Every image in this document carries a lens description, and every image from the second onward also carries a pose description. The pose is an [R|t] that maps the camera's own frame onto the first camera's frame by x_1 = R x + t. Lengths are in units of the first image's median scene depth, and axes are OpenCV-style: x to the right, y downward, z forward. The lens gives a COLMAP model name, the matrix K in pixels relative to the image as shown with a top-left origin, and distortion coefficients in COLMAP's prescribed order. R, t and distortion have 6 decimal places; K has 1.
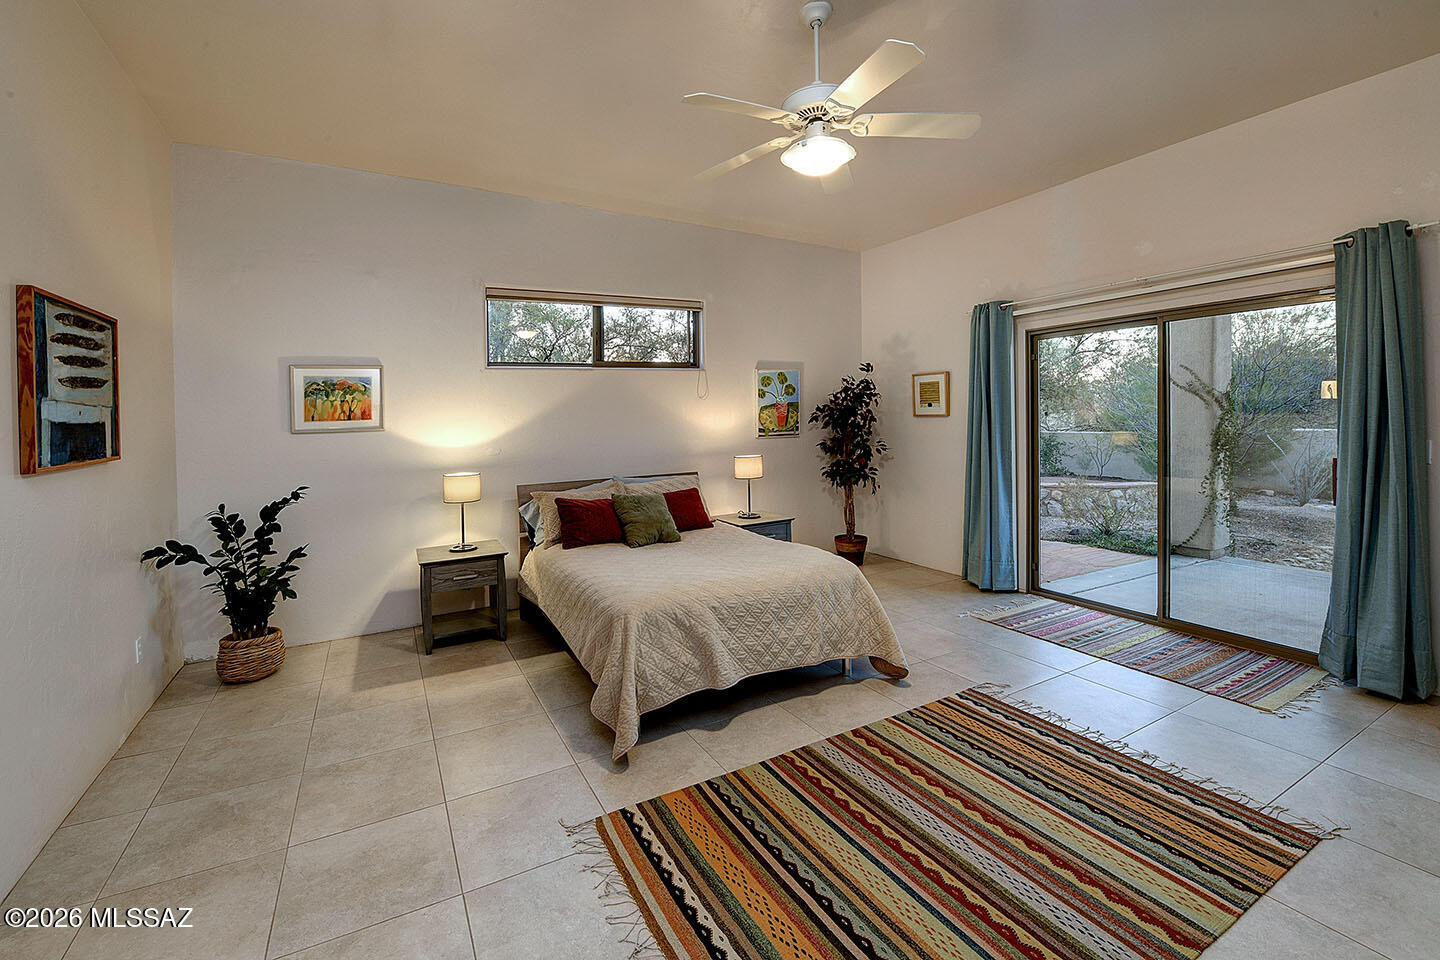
lens RADIAL K [[623.5, 0, 715.7], [0, 623.5, 419.4], [0, 0, 1]] dist [-0.013035, -0.000206]
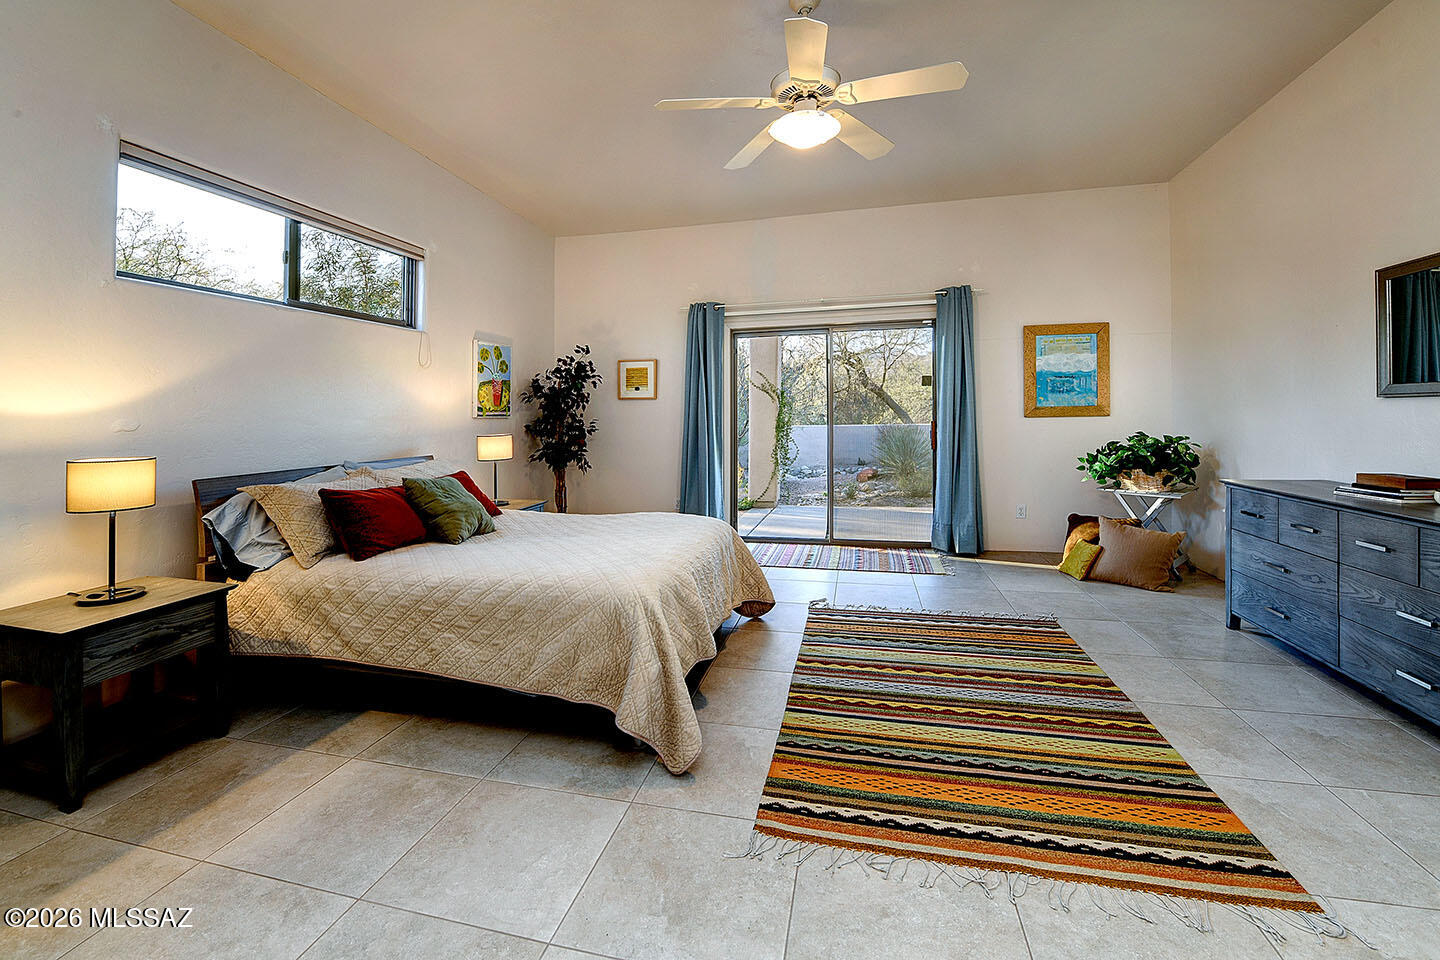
lens RADIAL K [[581.4, 0, 720.7], [0, 581.4, 412.2], [0, 0, 1]] dist [-0.000682, -0.005684]
pose [[0.674775, 0.018997, 0.737779, -0.322500], [0.001057, 0.999643, -0.026705, 0.046918], [-0.738023, 0.018800, 0.674514, 0.205230]]
